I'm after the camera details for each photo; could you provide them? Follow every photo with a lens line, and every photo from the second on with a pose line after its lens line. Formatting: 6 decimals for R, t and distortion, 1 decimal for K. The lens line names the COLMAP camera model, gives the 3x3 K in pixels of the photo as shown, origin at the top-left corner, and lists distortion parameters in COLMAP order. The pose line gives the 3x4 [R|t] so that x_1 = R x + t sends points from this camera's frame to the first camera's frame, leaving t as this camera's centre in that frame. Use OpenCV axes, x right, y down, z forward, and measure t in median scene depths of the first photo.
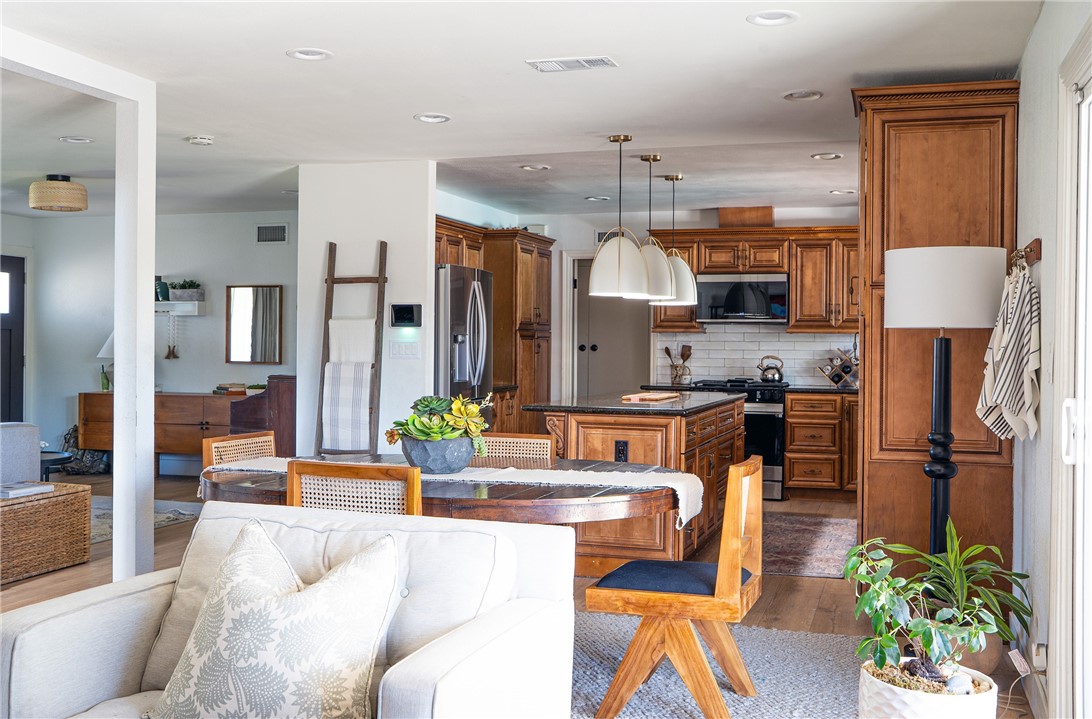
lens RADIAL K [[1098.5, 0, 546.0], [0, 1098.5, 359.5], [0, 0, 1]] dist [-0.005122, 0.009451]
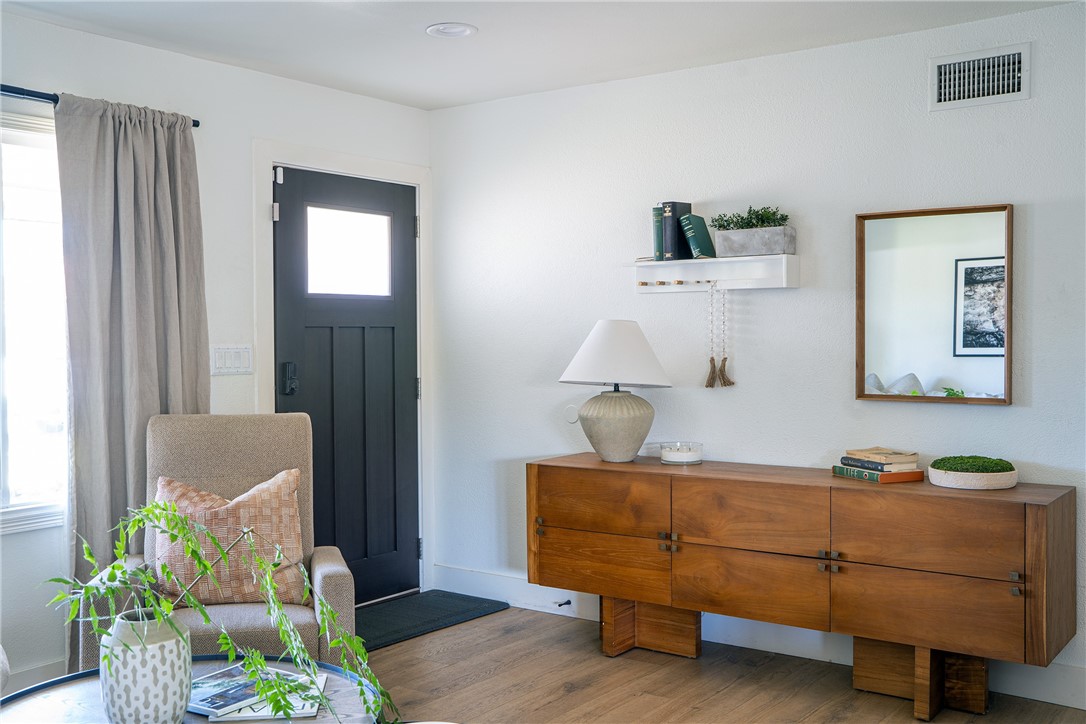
lens RADIAL K [[1085.7, 0, 543.0], [0, 1085.7, 362.0], [0, 0, 1]] dist [-0.013460, -0.000832]
pose [[0.947254, -0.006384, -0.320420, -0.270118], [0.011416, 0.999839, 0.013828, -0.017997], [0.320280, -0.016756, 0.947175, 0.565691]]
